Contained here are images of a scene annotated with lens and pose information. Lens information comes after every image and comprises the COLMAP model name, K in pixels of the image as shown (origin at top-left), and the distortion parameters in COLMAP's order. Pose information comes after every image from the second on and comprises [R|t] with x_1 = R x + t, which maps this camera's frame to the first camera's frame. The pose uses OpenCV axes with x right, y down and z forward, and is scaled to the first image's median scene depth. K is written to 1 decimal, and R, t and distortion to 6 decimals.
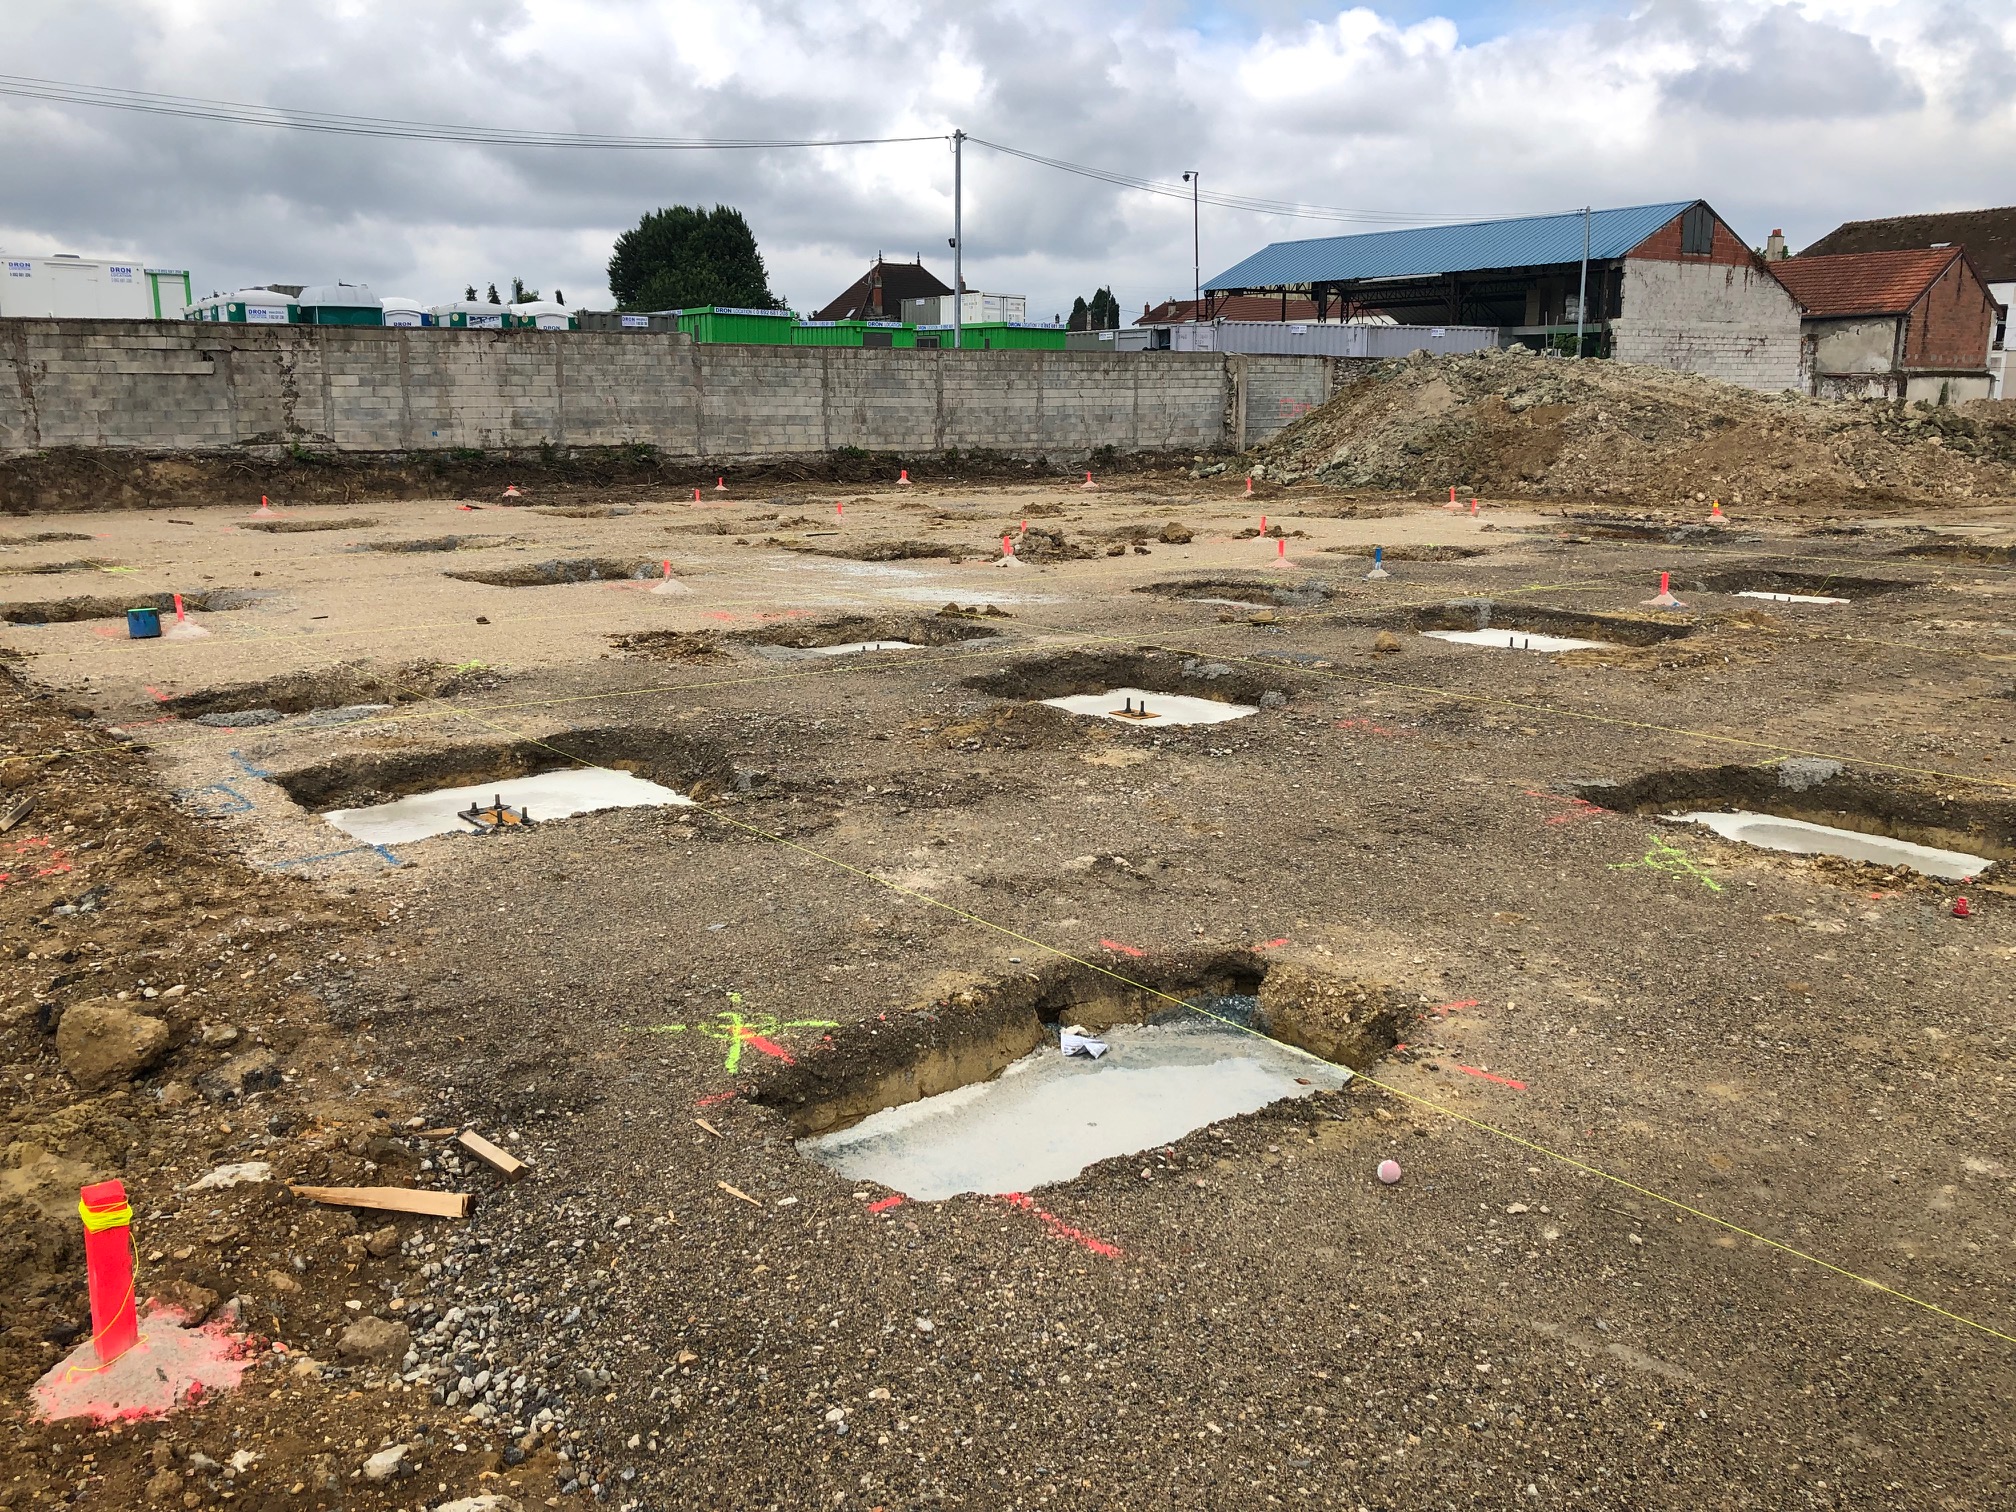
lens RADIAL K [[1645.0, 0, 1008.0], [0, 1645.0, 756.0], [0, 0, 1]] dist [0.026400, -0.007850]
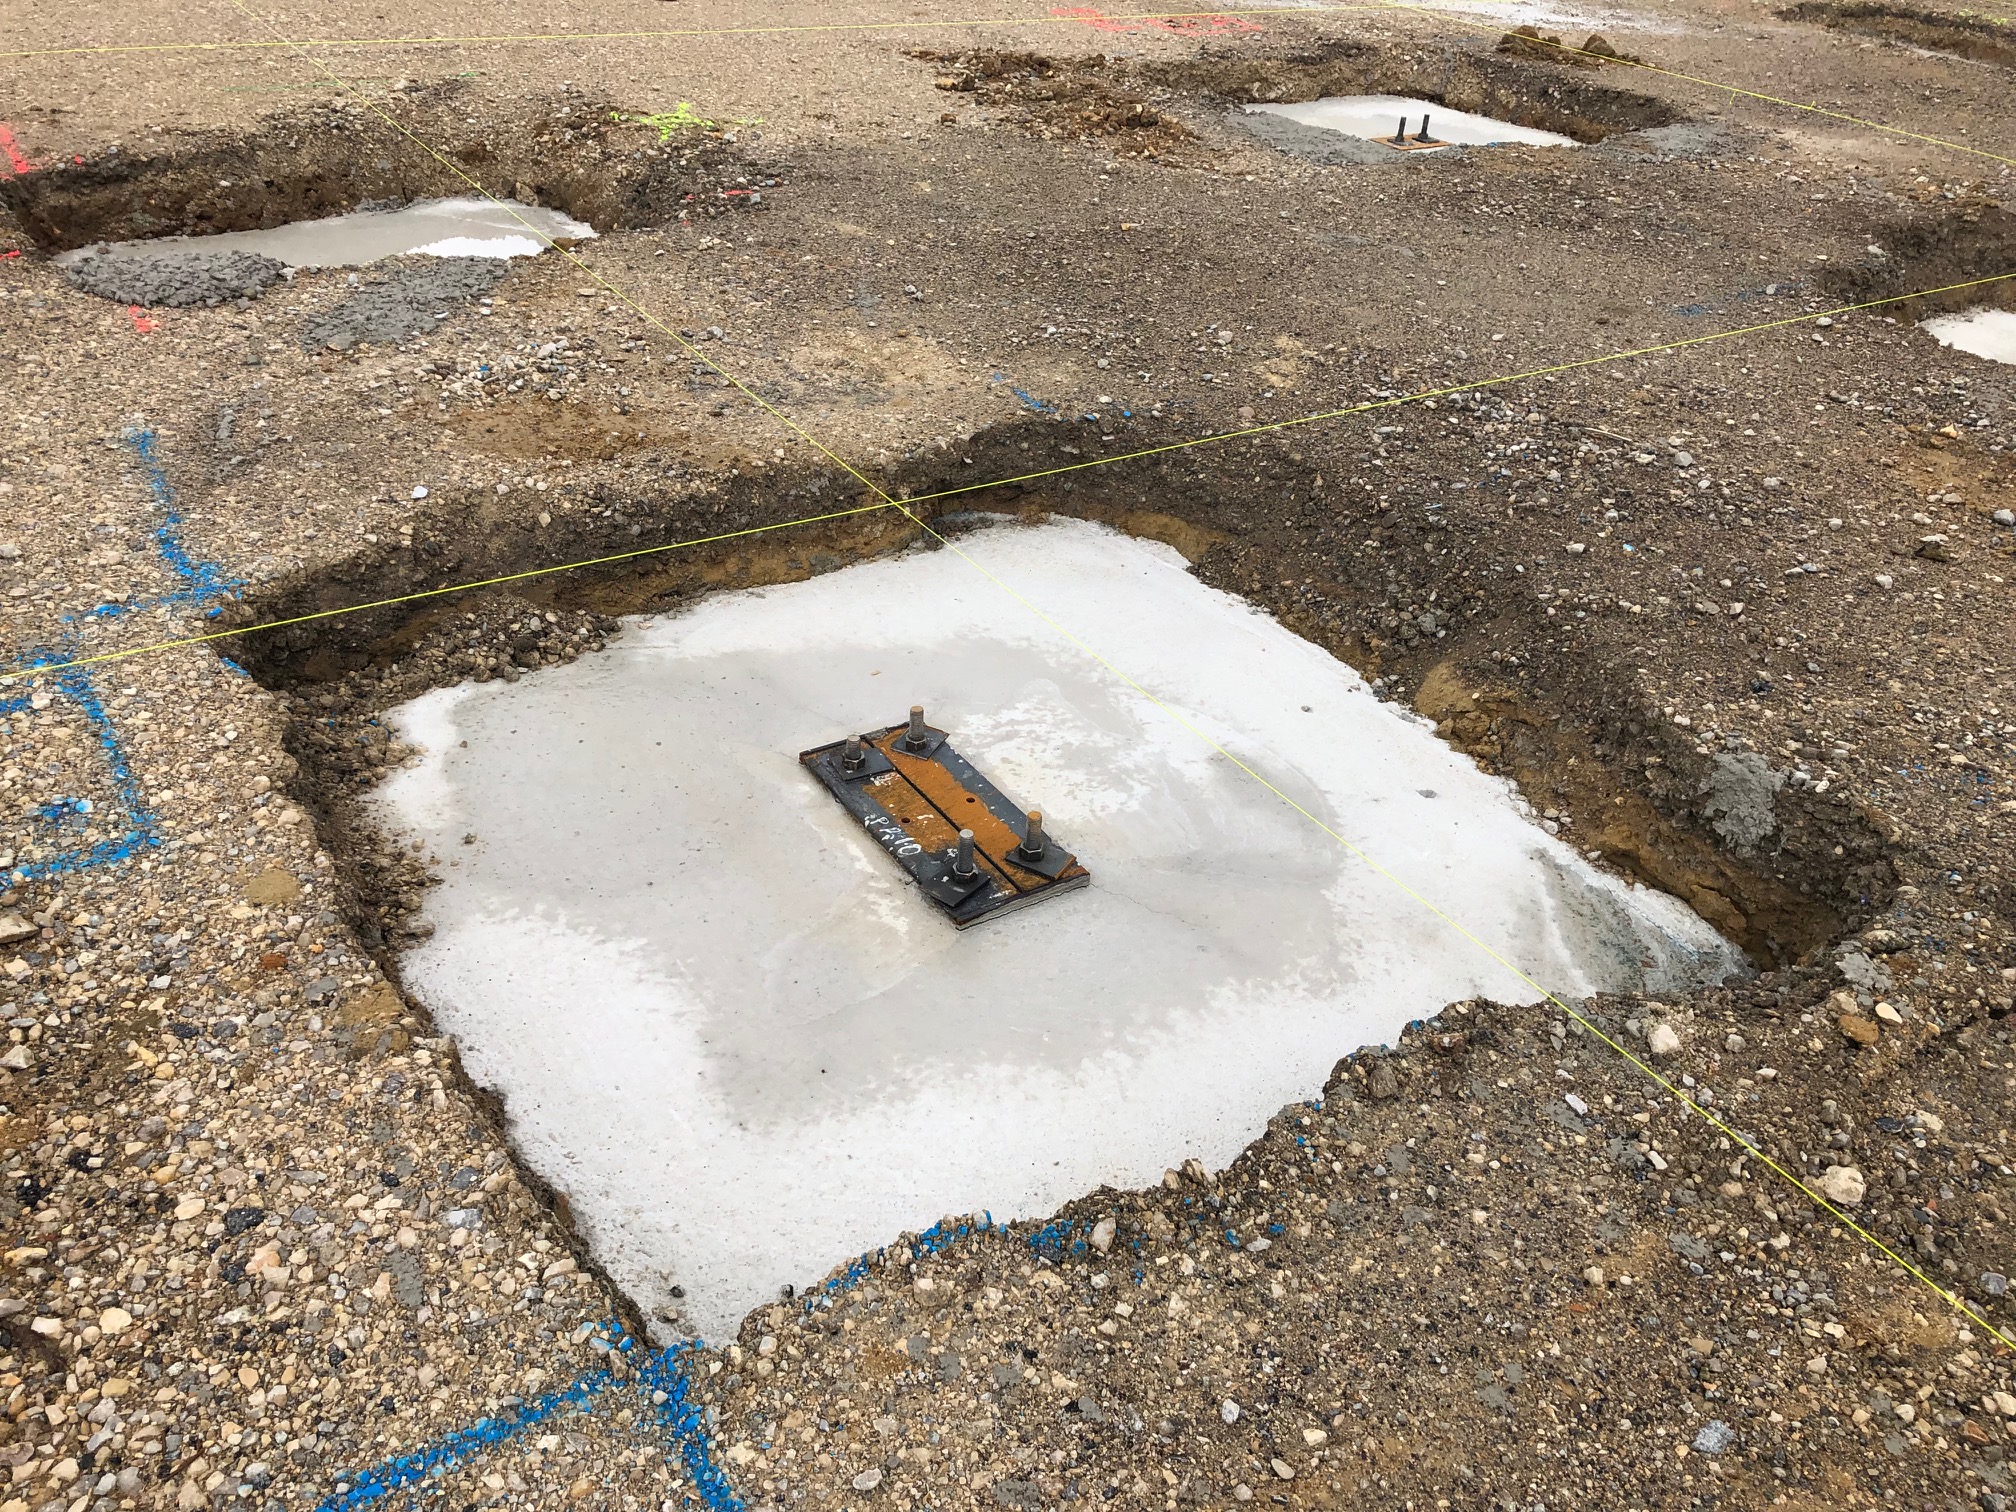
lens RADIAL K [[1645.0, 0, 1008.0], [0, 1645.0, 756.0], [0, 0, 1]] dist [0.026400, -0.007850]
pose [[0.994786, 0.100039, -0.019811, -0.253134], [-0.086361, 0.929681, 0.358099, -0.078327], [0.054242, -0.354521, 0.933473, 0.615518]]
